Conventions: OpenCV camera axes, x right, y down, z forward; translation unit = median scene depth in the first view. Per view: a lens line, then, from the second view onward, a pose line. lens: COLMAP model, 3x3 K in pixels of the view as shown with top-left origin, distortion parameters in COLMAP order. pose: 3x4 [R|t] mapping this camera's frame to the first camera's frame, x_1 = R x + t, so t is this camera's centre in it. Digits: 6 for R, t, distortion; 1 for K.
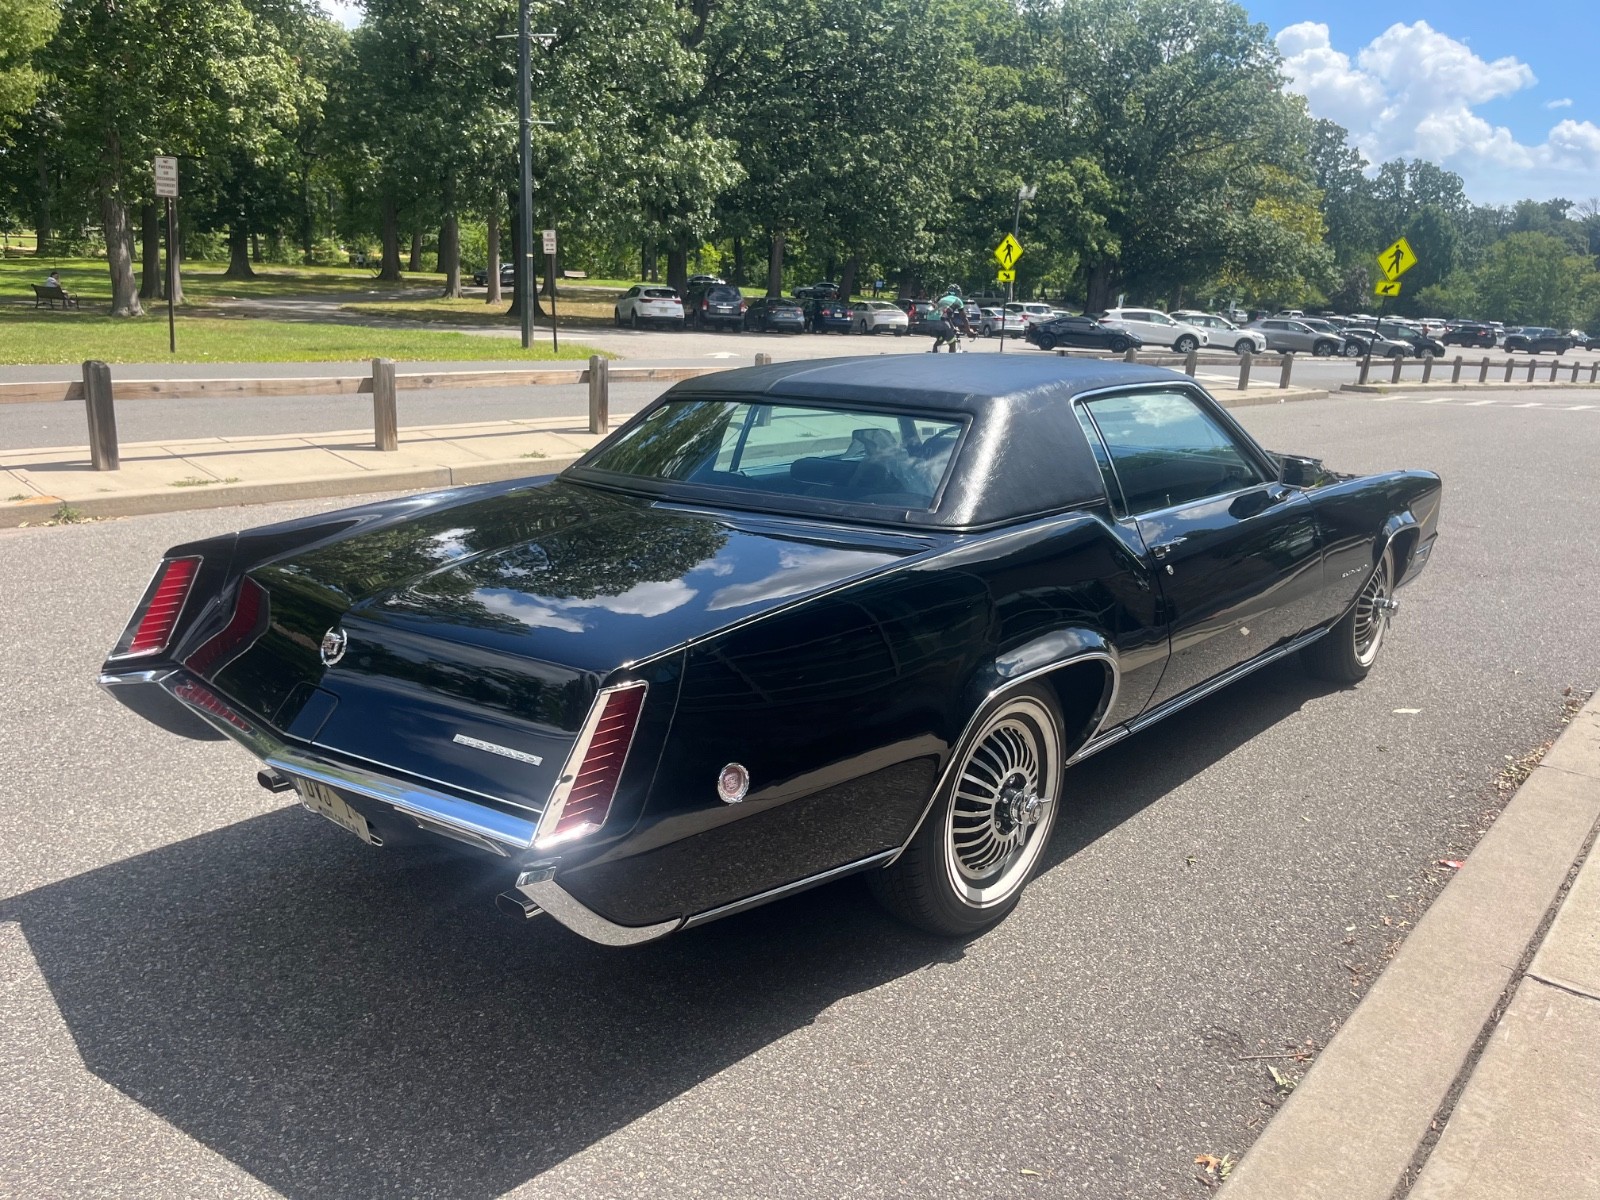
lens RADIAL K [[1218.3, 0, 806.8], [0, 1218.3, 595.5], [0, 0, 1]] dist [0.058154, -0.089134]
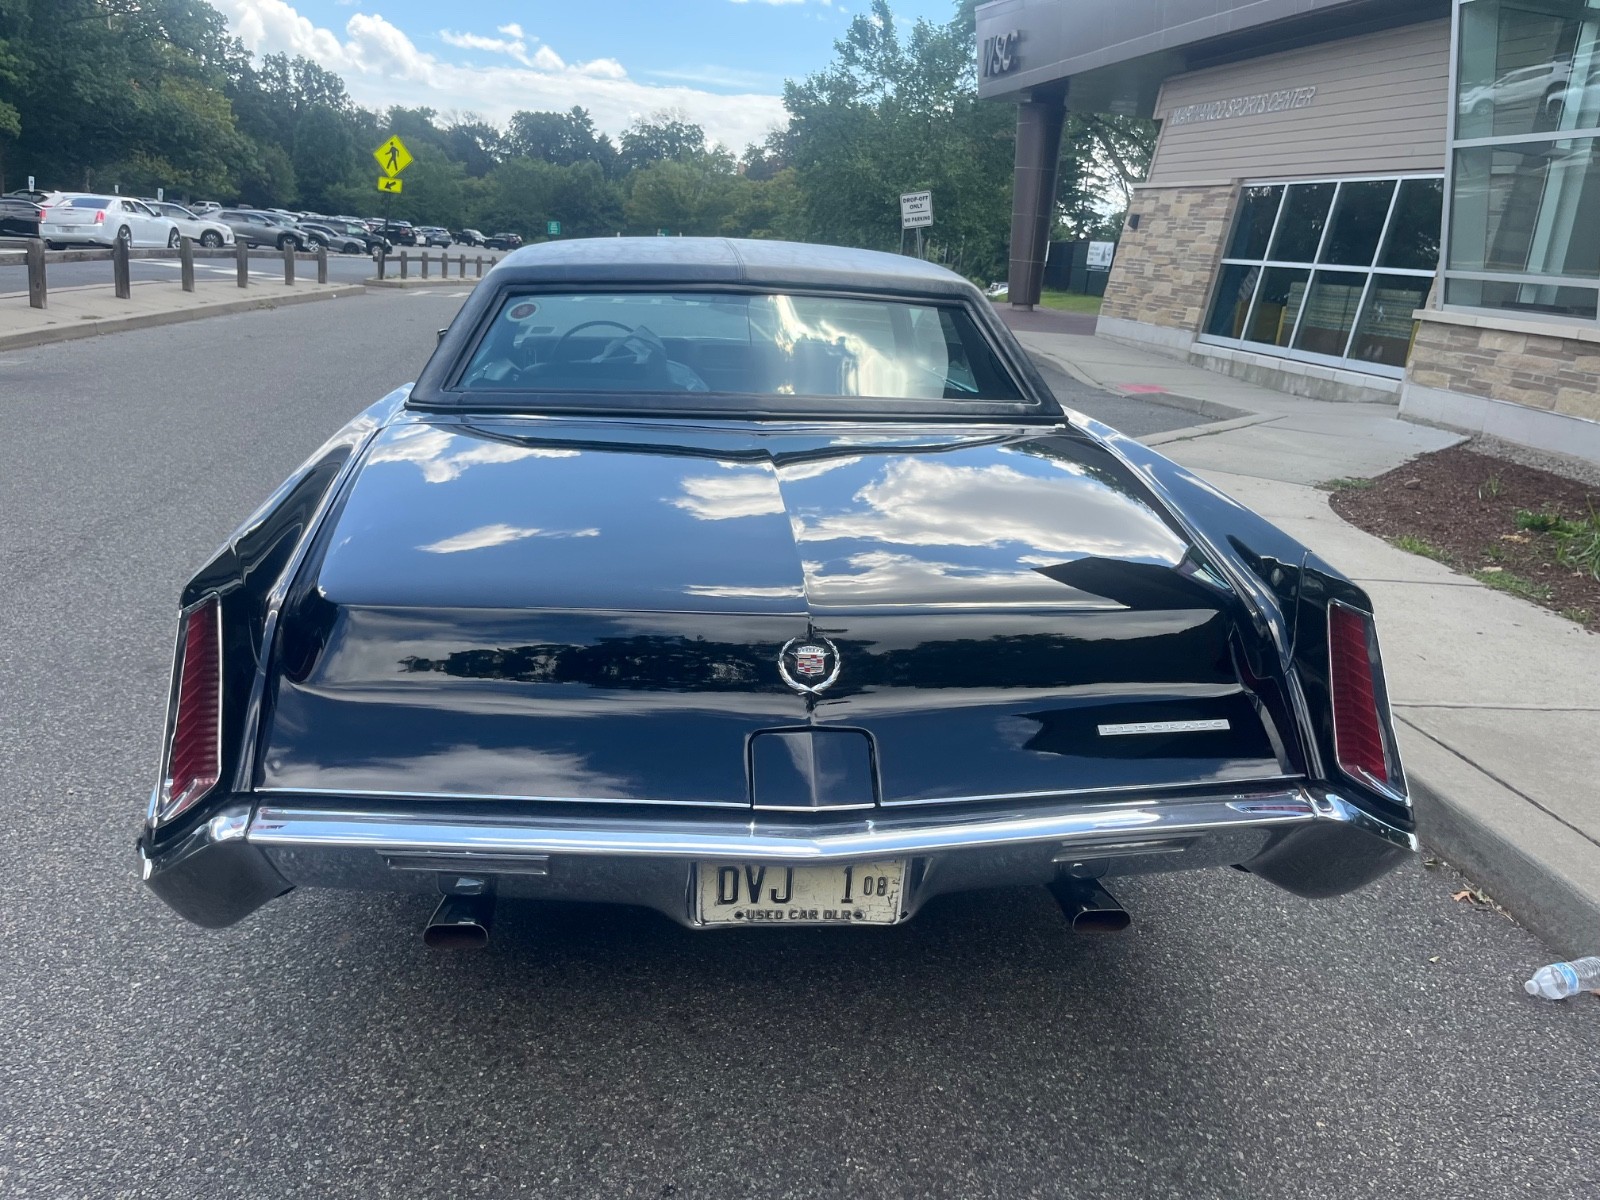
lens RADIAL K [[1216.1, 0, 783.9], [0, 1216.1, 582.9], [0, 0, 1]] dist [0.058311, -0.079378]
pose [[0.689050, -0.178984, 0.702264, -0.188062], [0.128853, 0.983840, 0.124320, -0.019160], [-0.713167, 0.004826, 0.700978, 0.119174]]
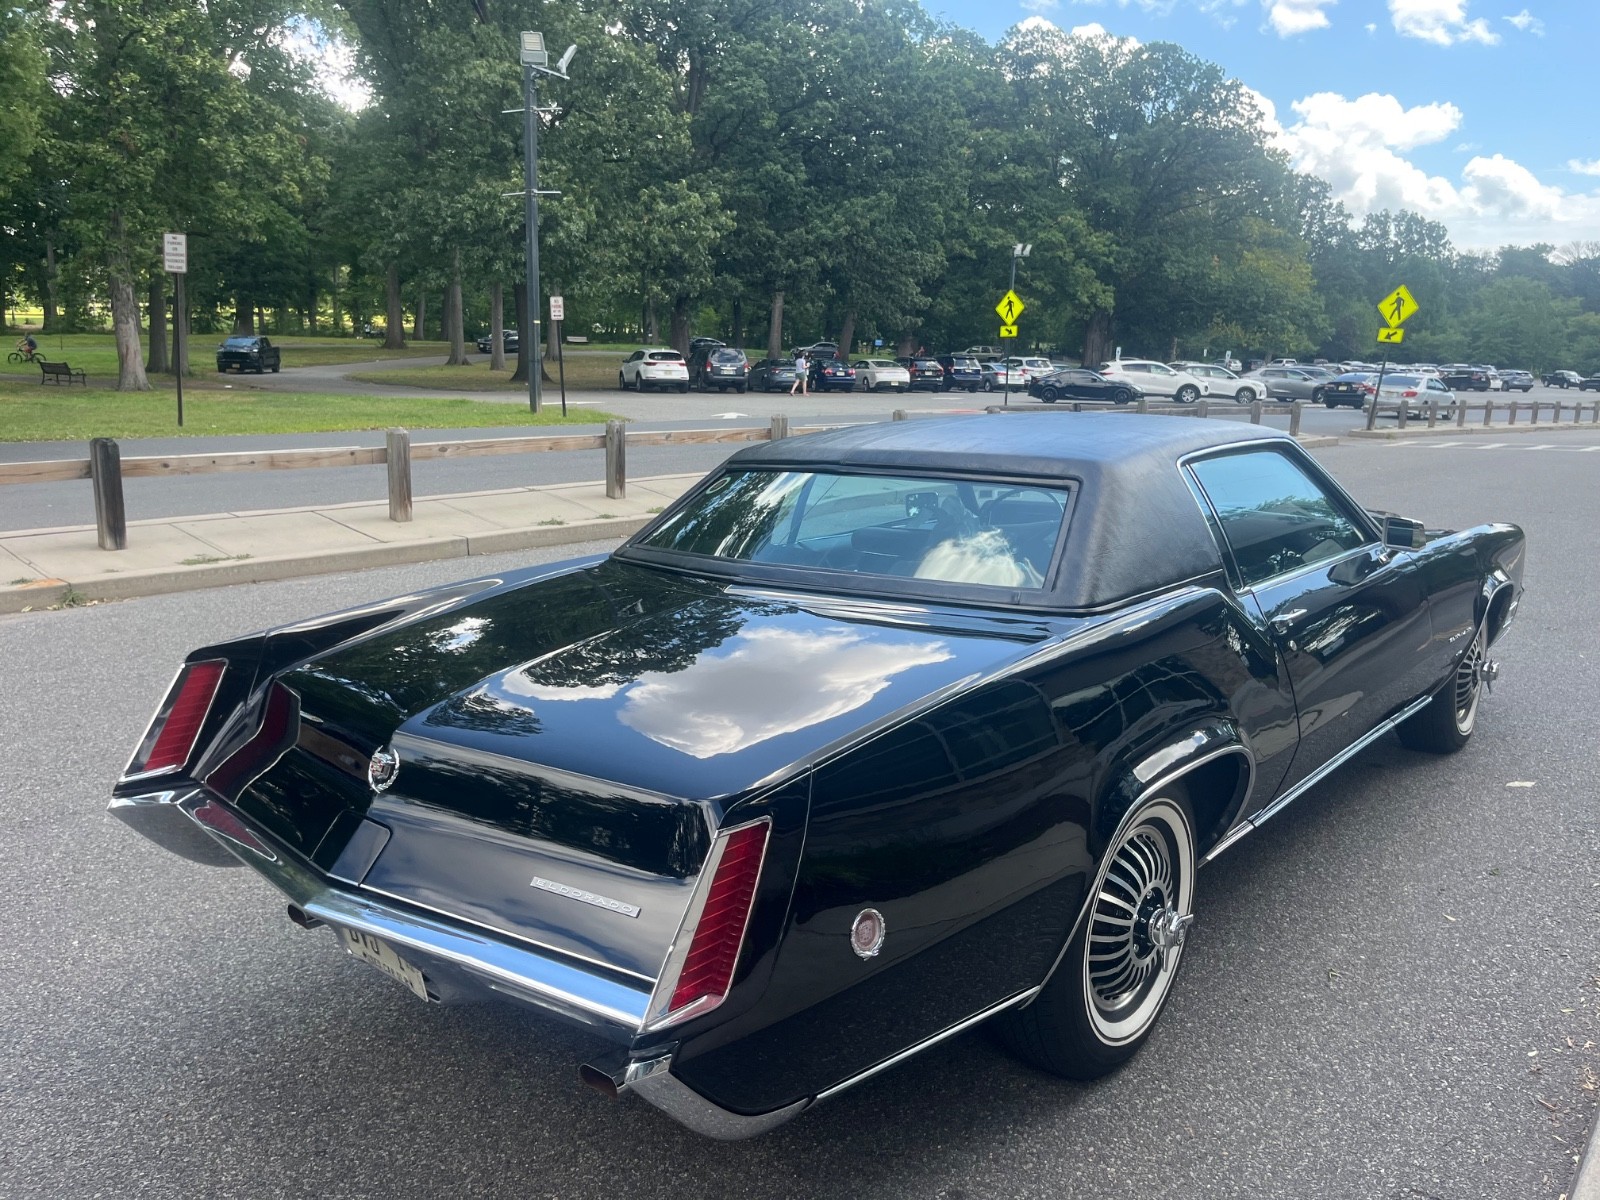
lens RADIAL K [[1216.7, 0, 811.0], [0, 1216.7, 571.7], [0, 0, 1]] dist [0.062348, -0.092276]
pose [[0.999738, -0.022827, 0.001858, -0.017050], [0.022900, 0.997652, -0.064548, -0.007082], [-0.000380, 0.064573, 0.997913, 0.026326]]
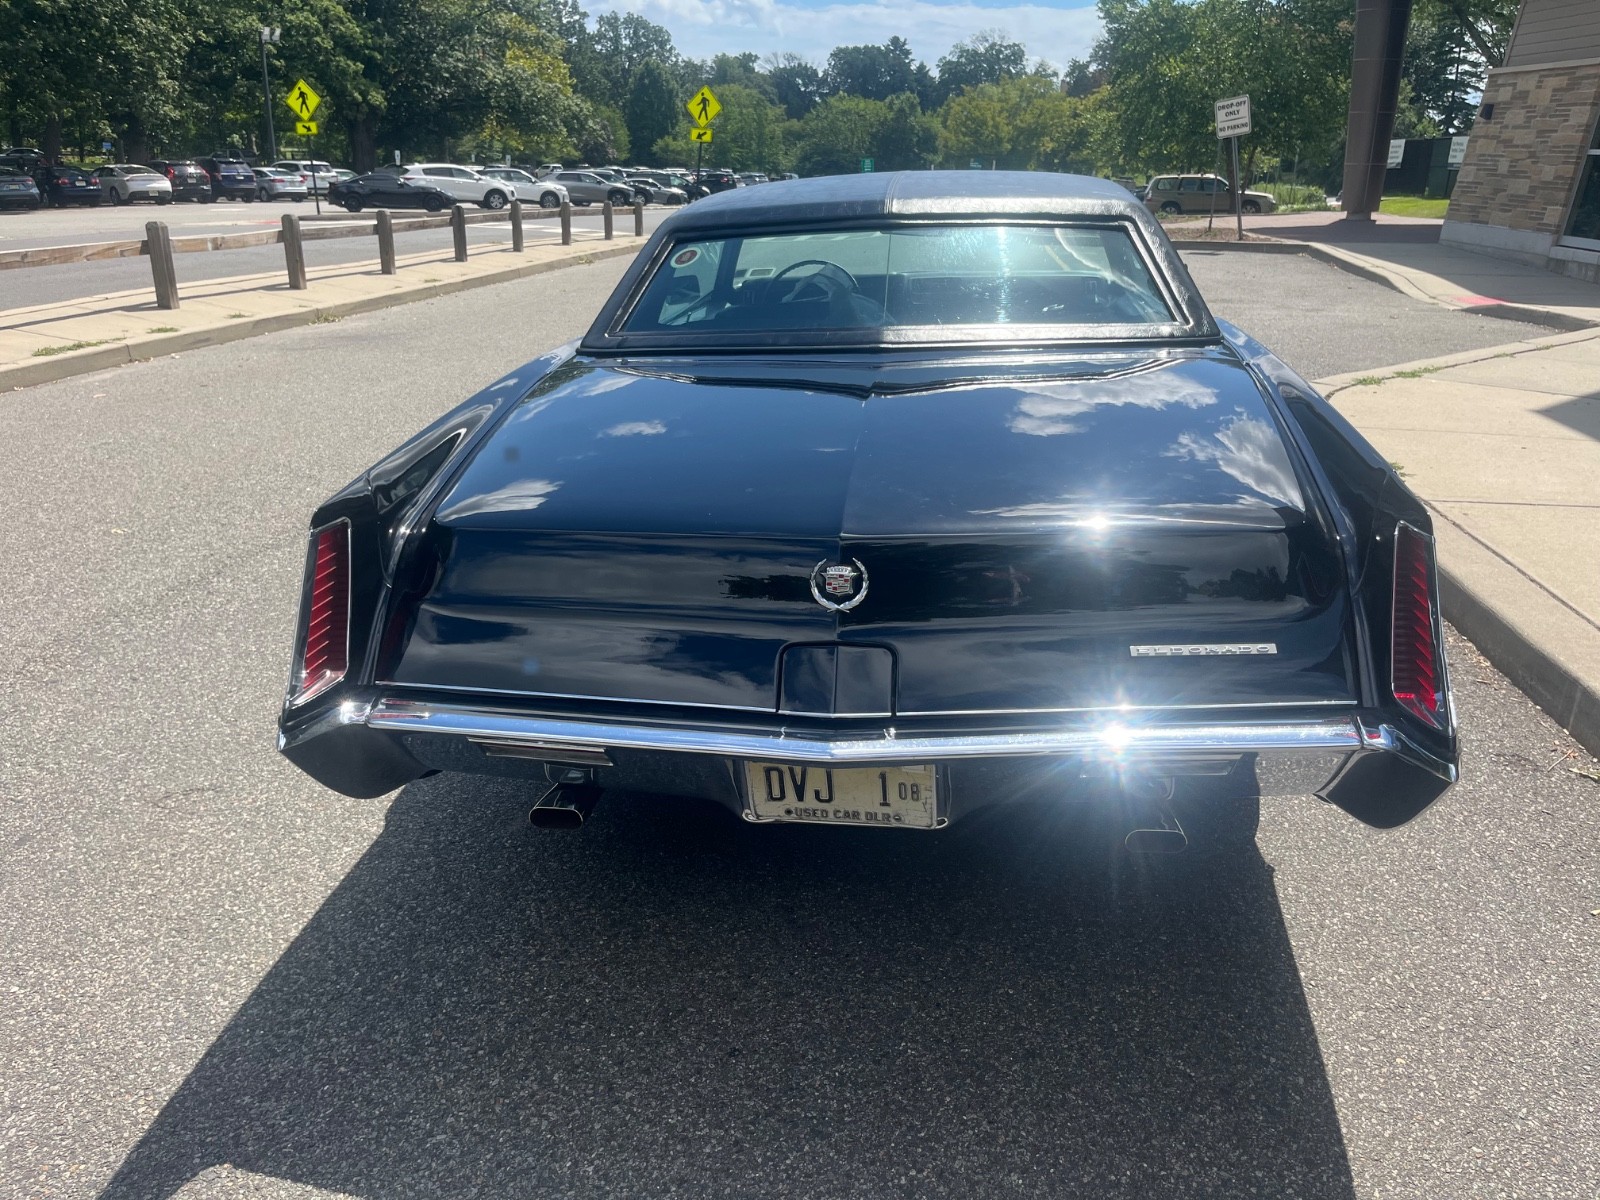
lens RADIAL K [[1218.3, 0, 806.8], [0, 1218.3, 595.5], [0, 0, 1]] dist [0.058154, -0.089134]
pose [[0.835659, -0.211726, 0.506800, -0.168585], [0.157020, 0.976297, 0.148958, -0.013436], [-0.526325, -0.044901, 0.849097, 0.089221]]
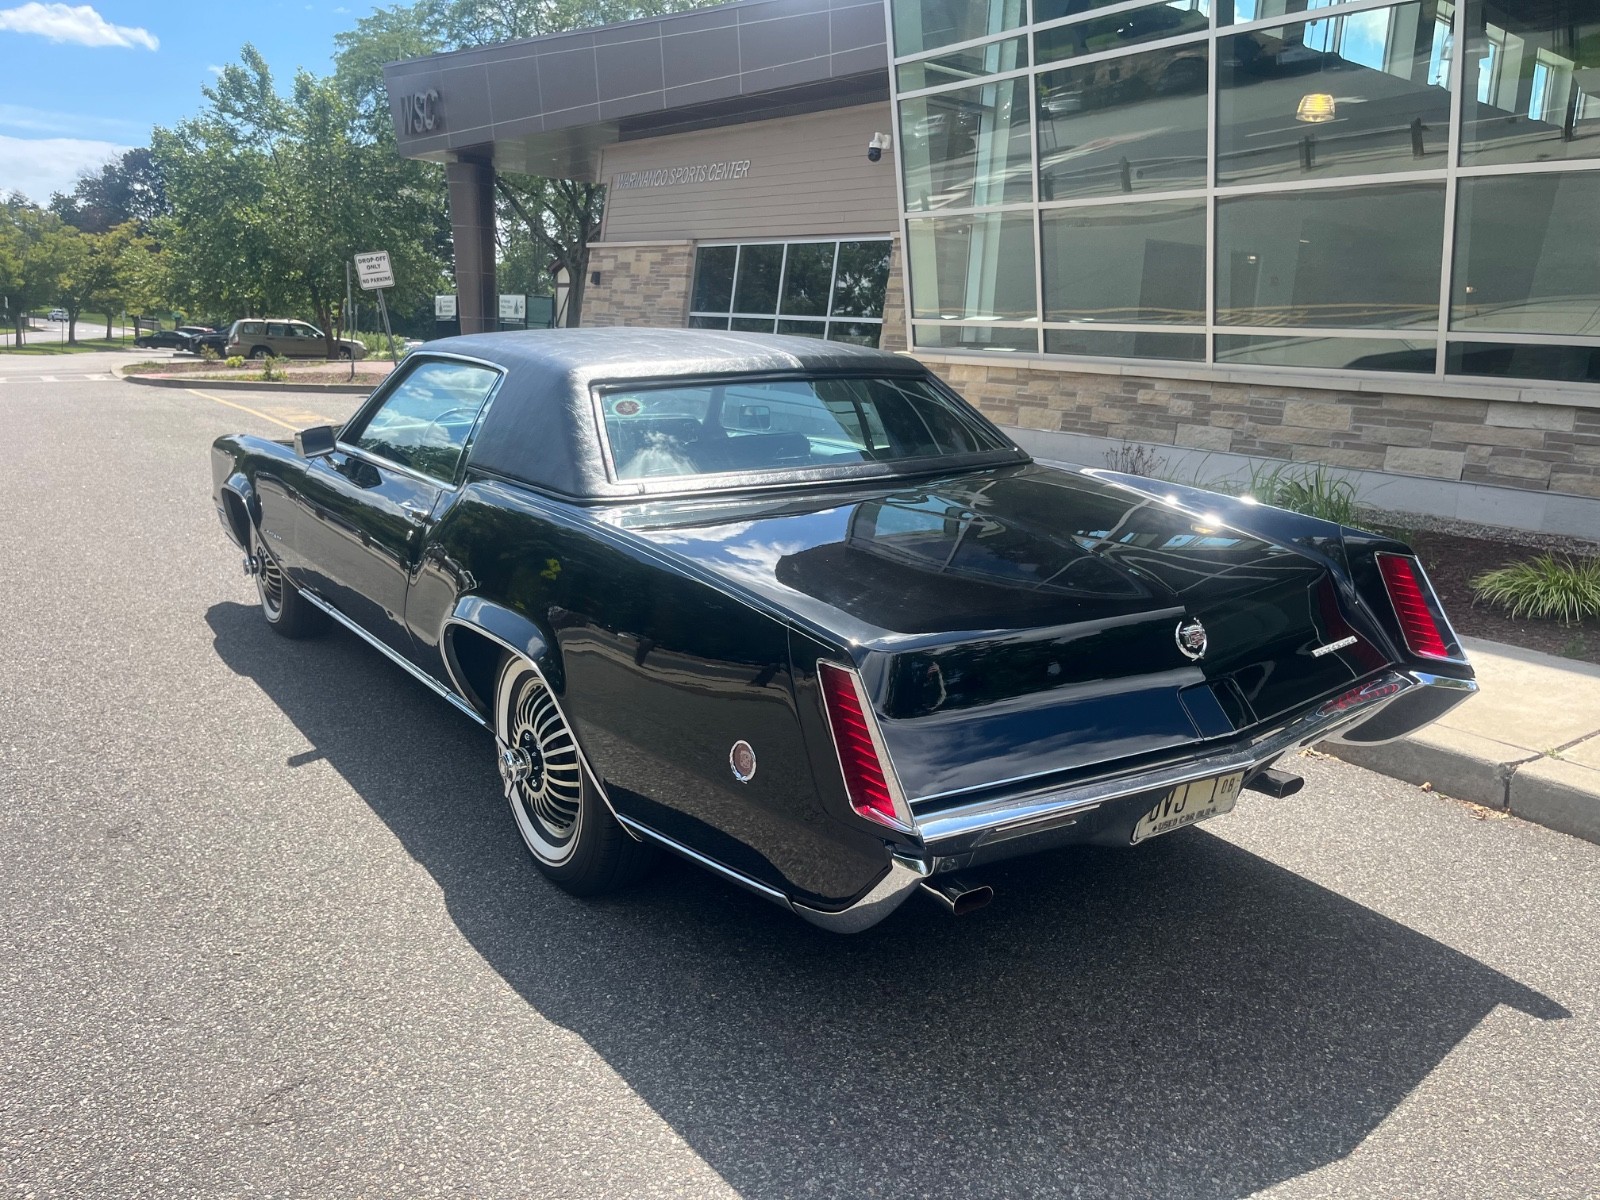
lens RADIAL K [[1218.3, 0, 806.8], [0, 1218.3, 595.5], [0, 0, 1]] dist [0.058154, -0.089134]
pose [[0.248791, -0.230961, 0.940617, -0.297257], [0.209480, 0.960998, 0.180558, -0.049930], [-0.945633, 0.152119, 0.287469, 0.218776]]
